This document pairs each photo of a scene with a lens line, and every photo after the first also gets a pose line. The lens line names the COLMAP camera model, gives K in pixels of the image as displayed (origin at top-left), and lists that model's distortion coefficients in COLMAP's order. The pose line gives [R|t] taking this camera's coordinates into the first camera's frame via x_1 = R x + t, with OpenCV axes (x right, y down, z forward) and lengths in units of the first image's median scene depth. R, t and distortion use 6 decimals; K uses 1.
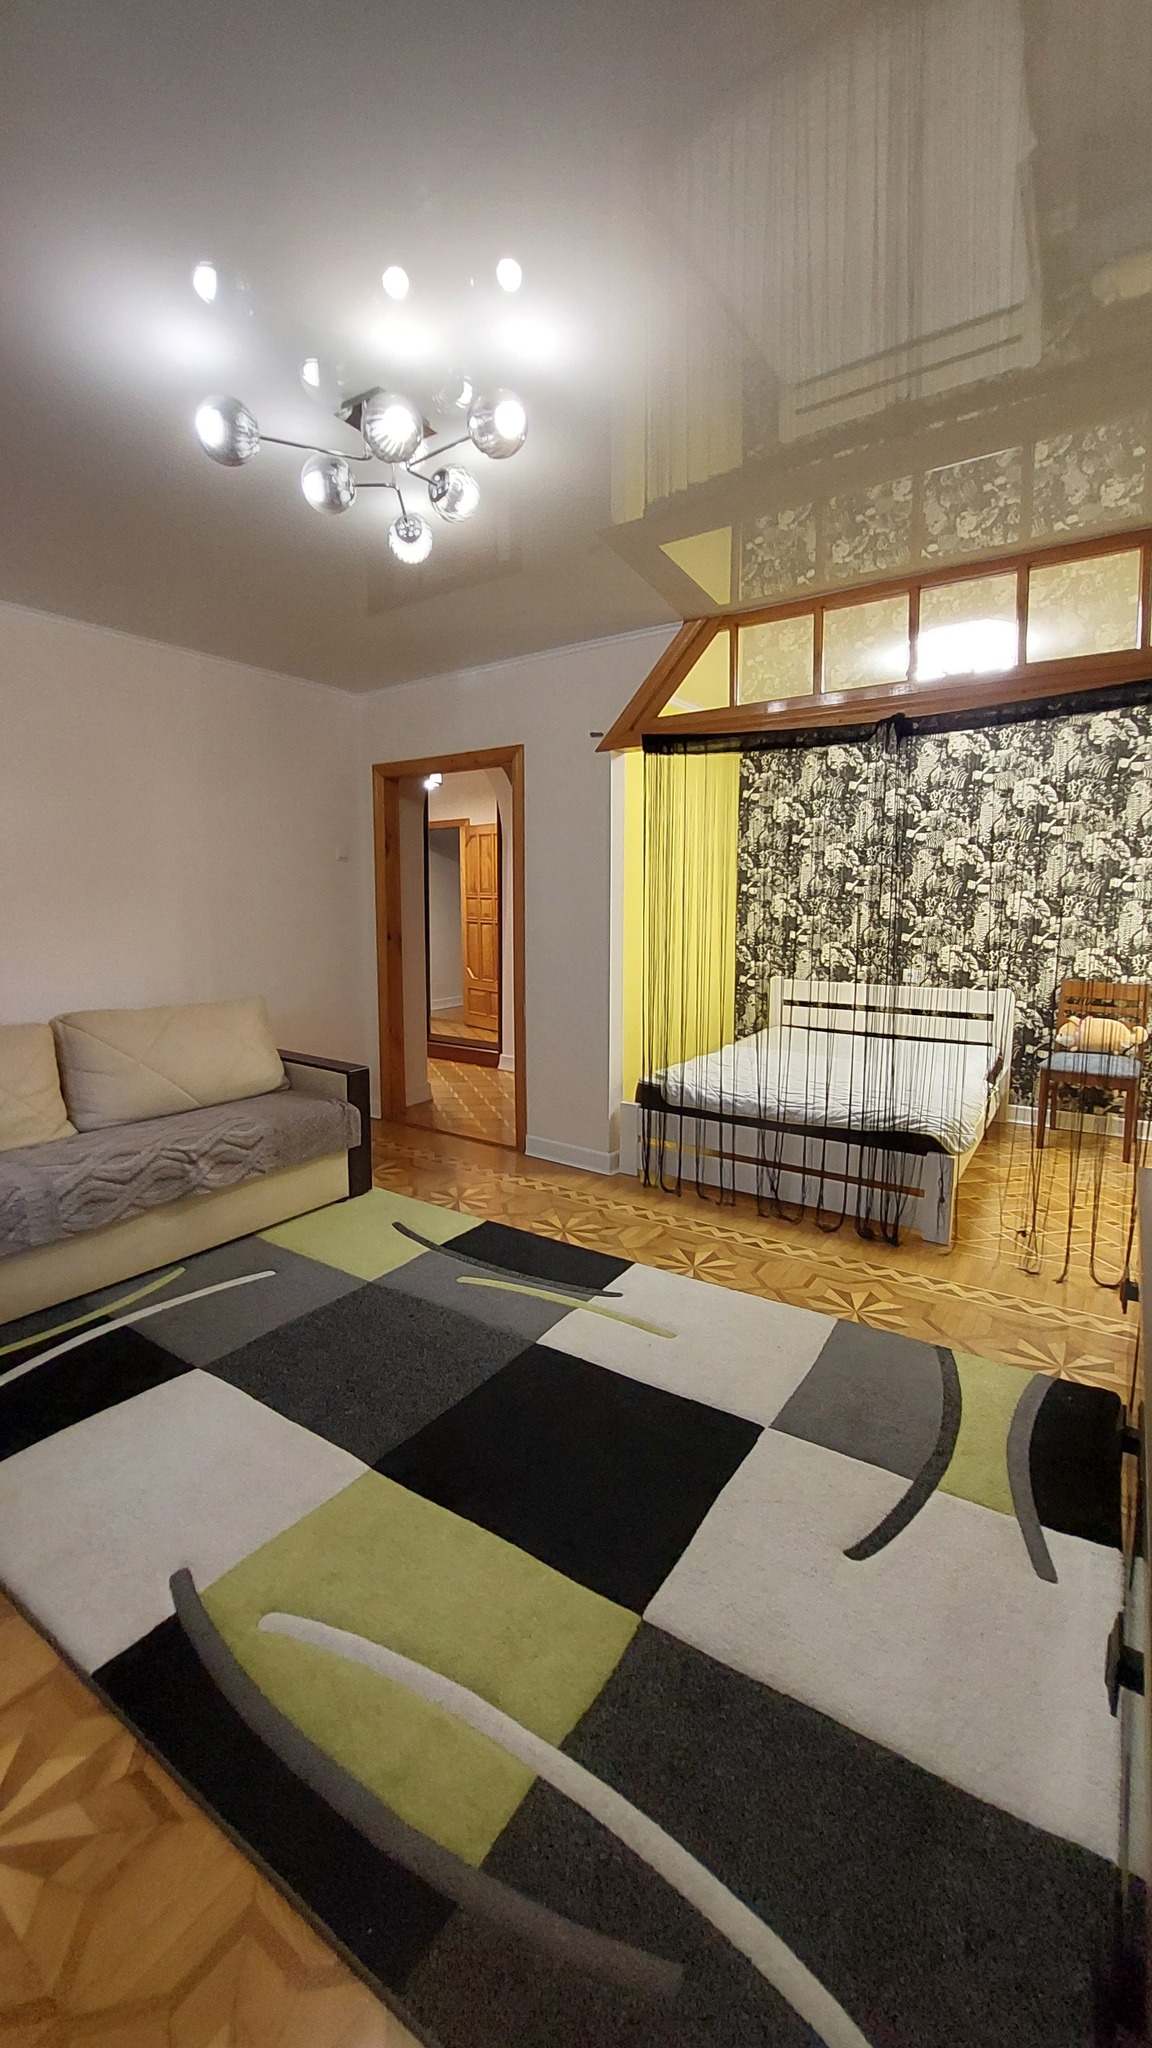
lens RADIAL K [[813.5, 0, 540.0], [0, 813.5, 998.4], [0, 0, 1]] dist [-0.018688, -0.000694]
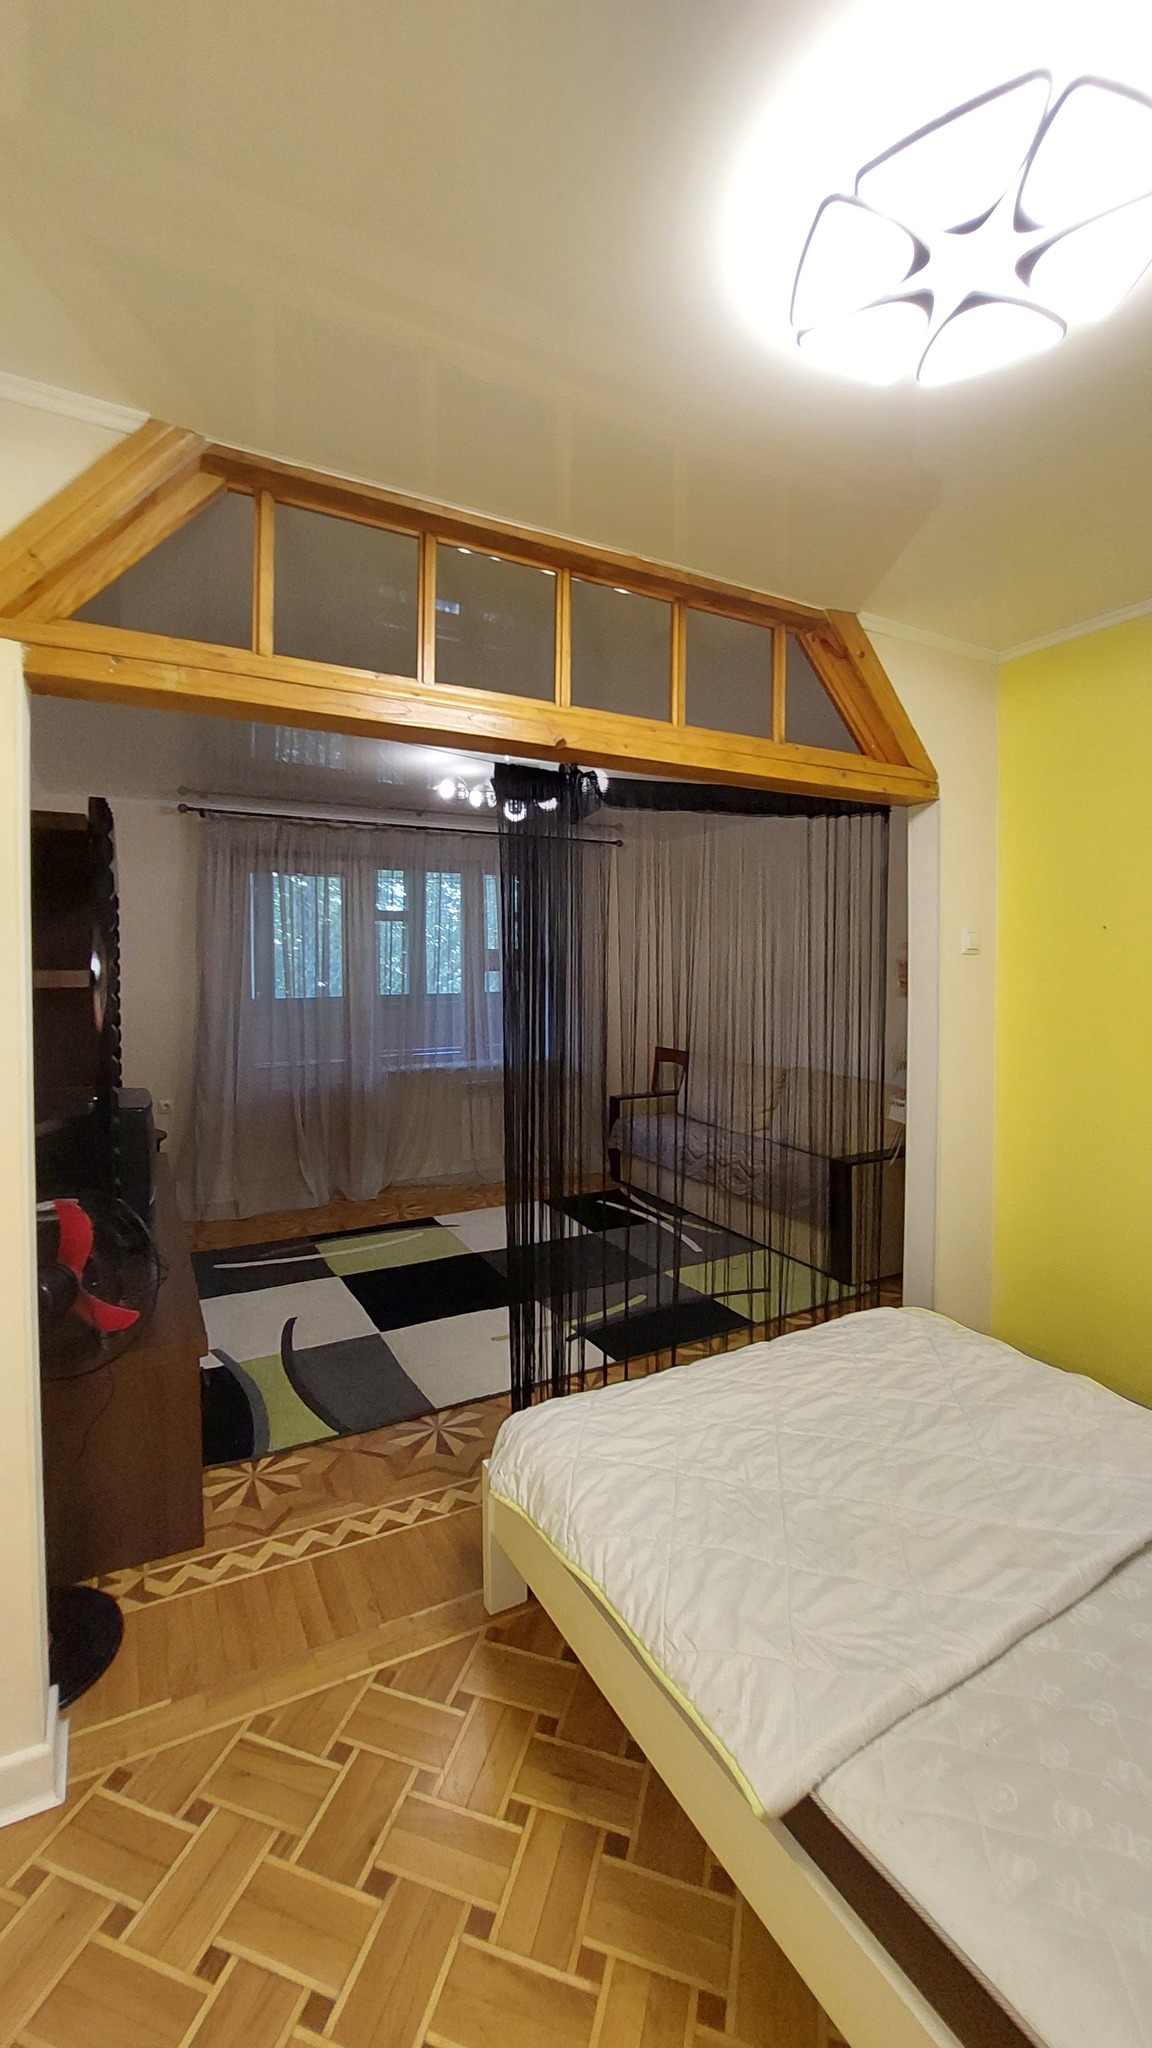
lens RADIAL K [[813.1, 0, 542.7], [0, 813.1, 991.2], [0, 0, 1]] dist [-0.013846, -0.002536]
pose [[-0.449334, 0.029249, -0.892885, 0.955254], [-0.107107, 0.990491, 0.086347, -0.195316], [0.886920, 0.134433, -0.441928, 1.171743]]
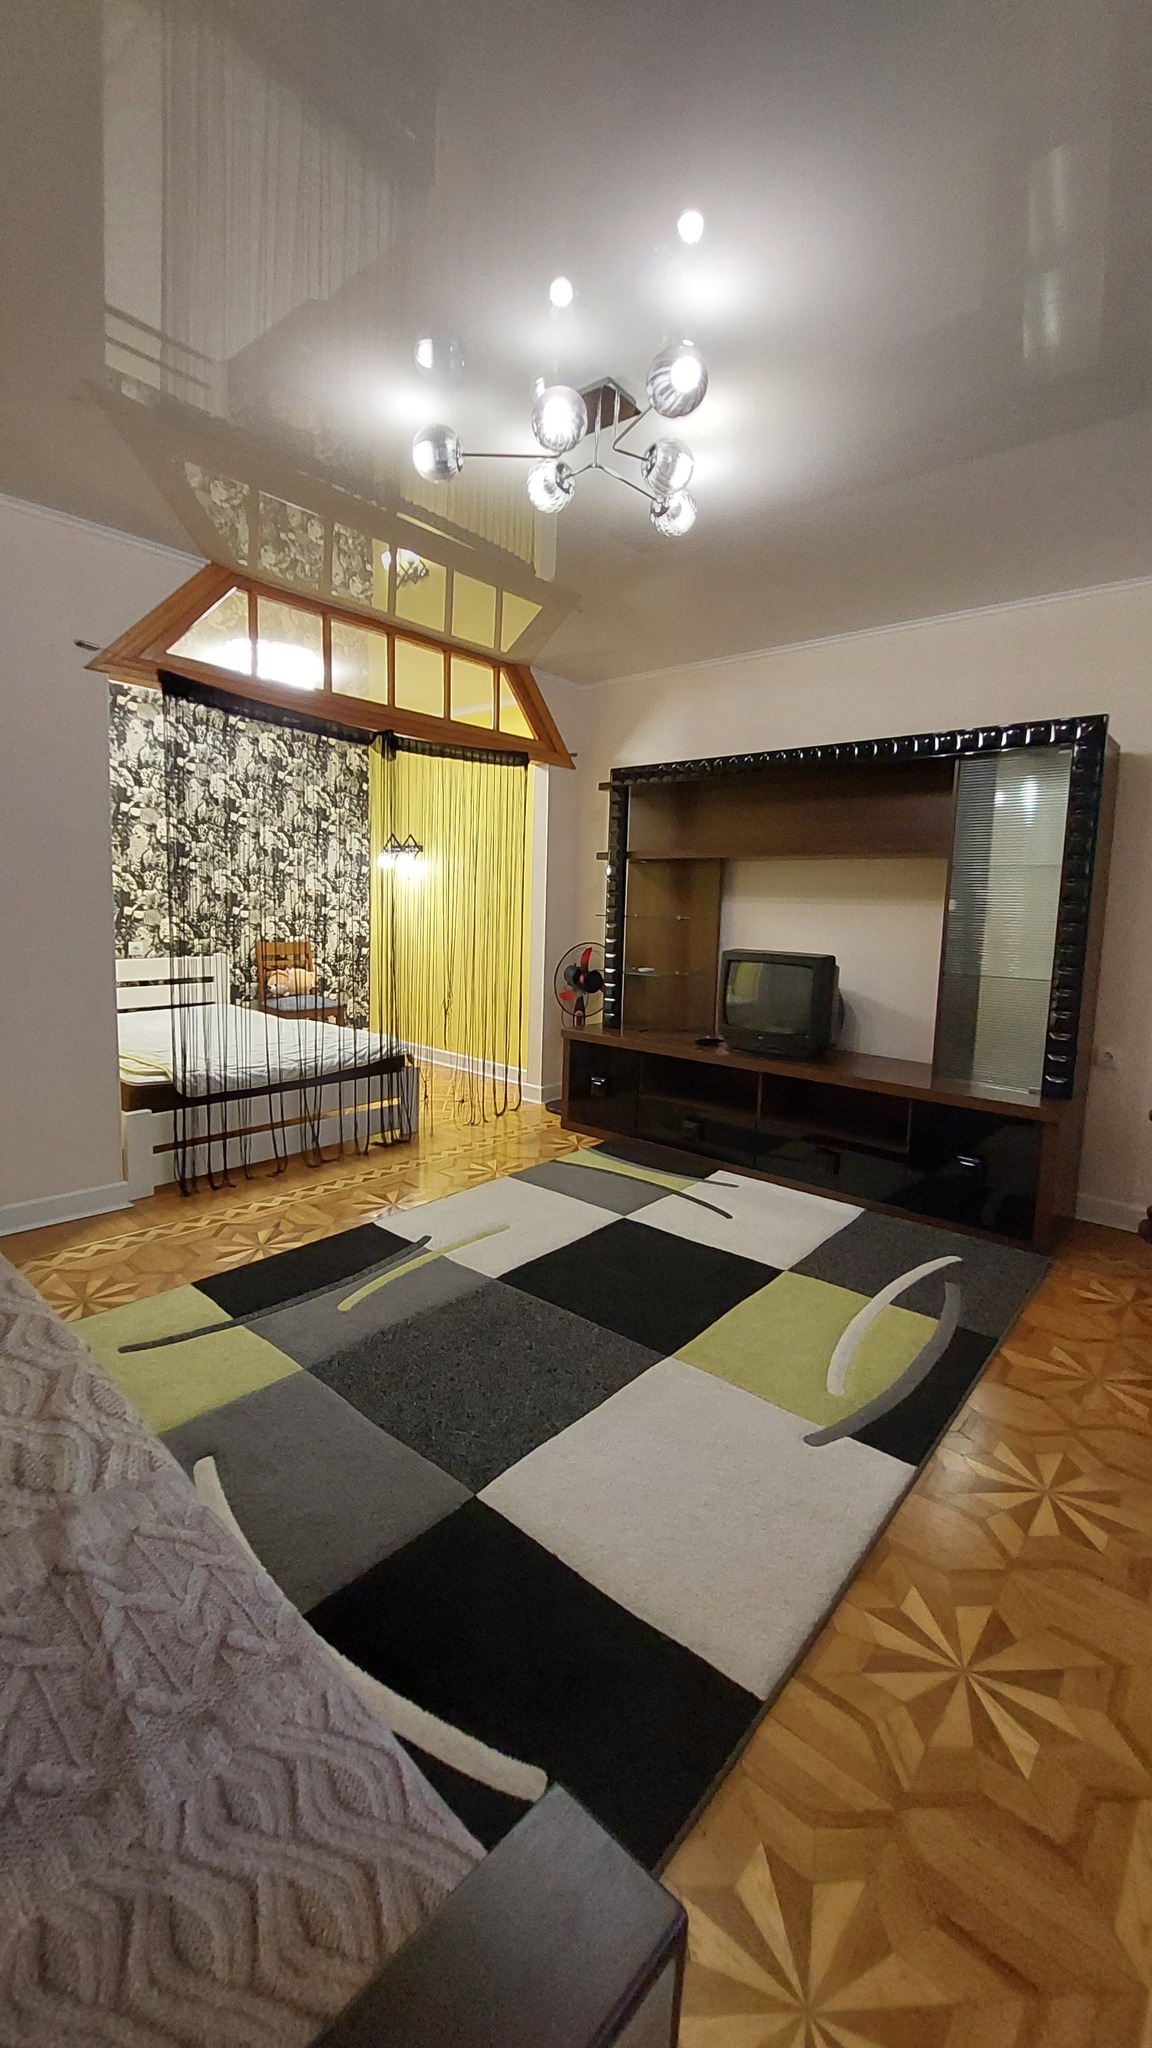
lens RADIAL K [[816.4, 0, 549.4], [0, 816.4, 991.8], [0, 0, 1]] dist [-0.010592, -0.002746]
pose [[0.110438, -0.108399, 0.987954, -0.760045], [0.092484, 0.990842, 0.098378, -0.040452], [-0.989571, 0.080506, 0.119451, 0.564440]]
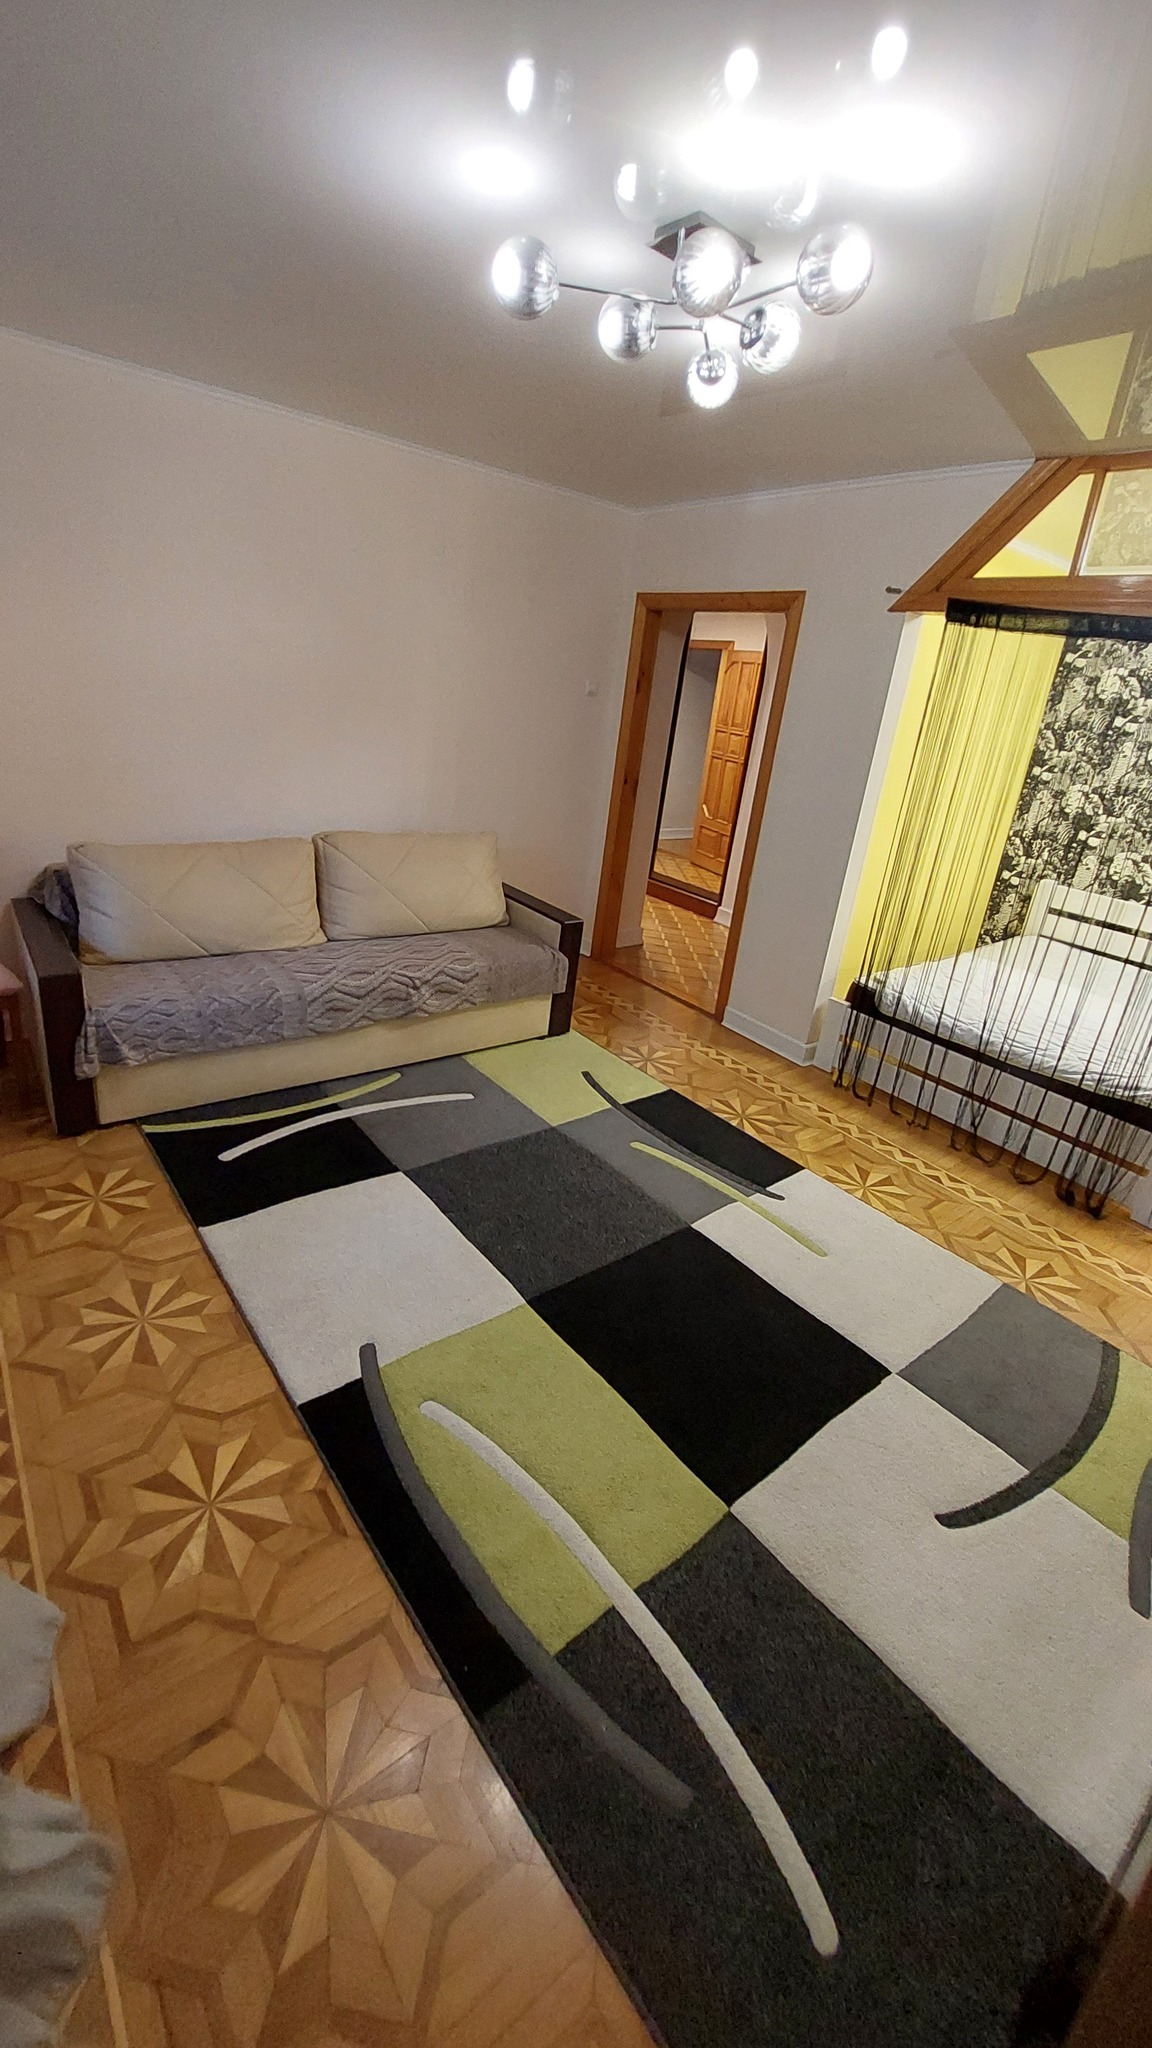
lens RADIAL K [[810.8, 0, 535.9], [0, 810.8, 987.3], [0, 0, 1]] dist [-0.012684, -0.003008]
pose [[0.949543, 0.195343, -0.245376, 0.001141], [-0.135669, 0.961196, 0.240202, -0.080551], [0.282776, -0.194792, 0.939198, -0.002905]]
